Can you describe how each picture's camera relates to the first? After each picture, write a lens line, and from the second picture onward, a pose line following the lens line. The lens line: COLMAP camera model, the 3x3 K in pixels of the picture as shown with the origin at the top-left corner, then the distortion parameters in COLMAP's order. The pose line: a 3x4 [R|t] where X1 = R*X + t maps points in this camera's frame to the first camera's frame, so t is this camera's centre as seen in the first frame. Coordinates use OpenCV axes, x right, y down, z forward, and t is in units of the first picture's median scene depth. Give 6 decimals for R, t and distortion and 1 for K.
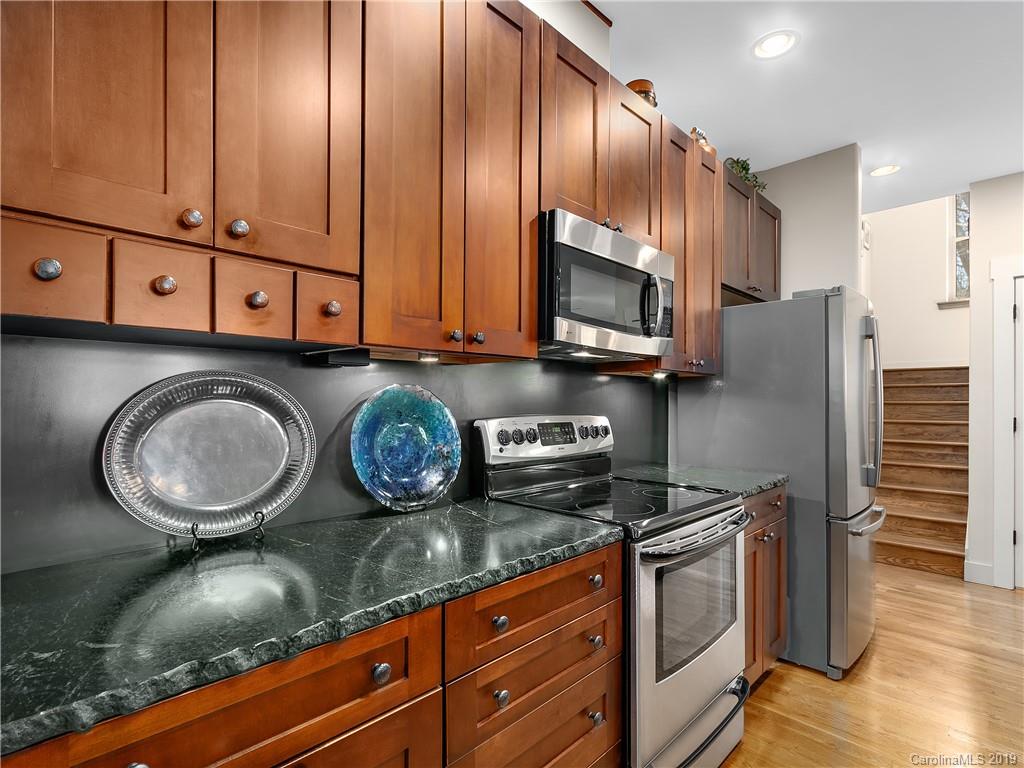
lens RADIAL K [[522.3, 0, 515.6], [0, 522.3, 398.9], [0, 0, 1]] dist [0.001304, 0.000735]
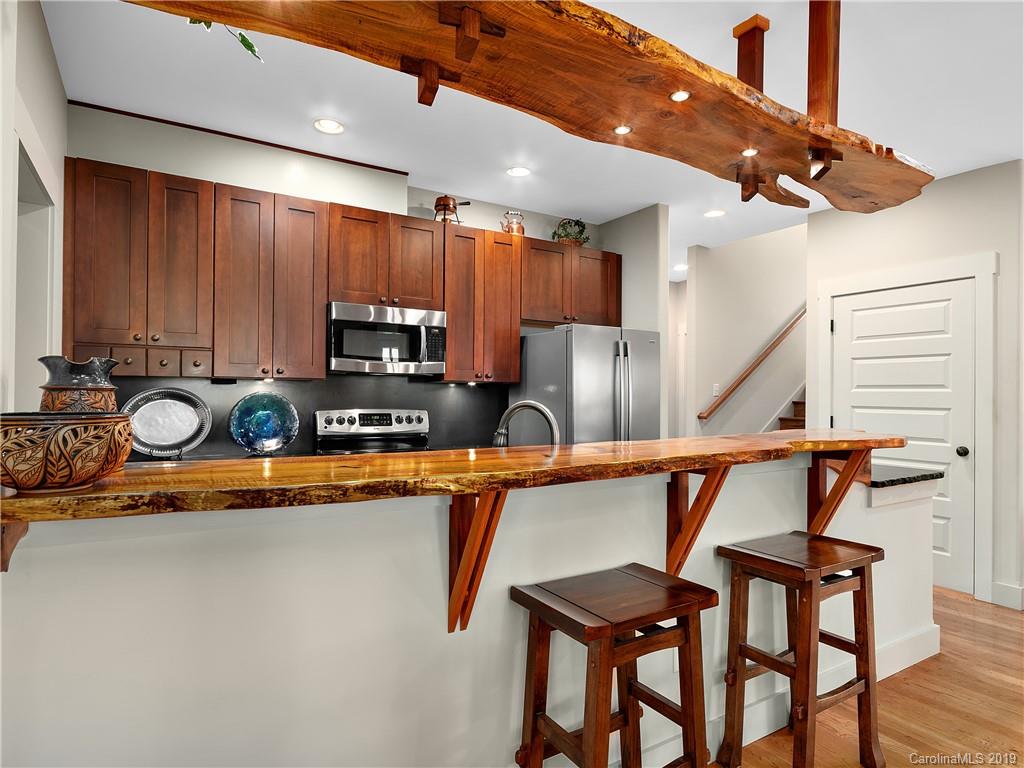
lens RADIAL K [[580.2, 0, 512.0], [0, 580.2, 384.0], [0, 0, 1]] dist [0.000078, 0.000071]
pose [[0.972274, -0.002109, -0.233835, 1.075963], [-0.003086, 0.999757, -0.021847, -0.010895], [0.233825, 0.021963, 0.972031, -0.819604]]
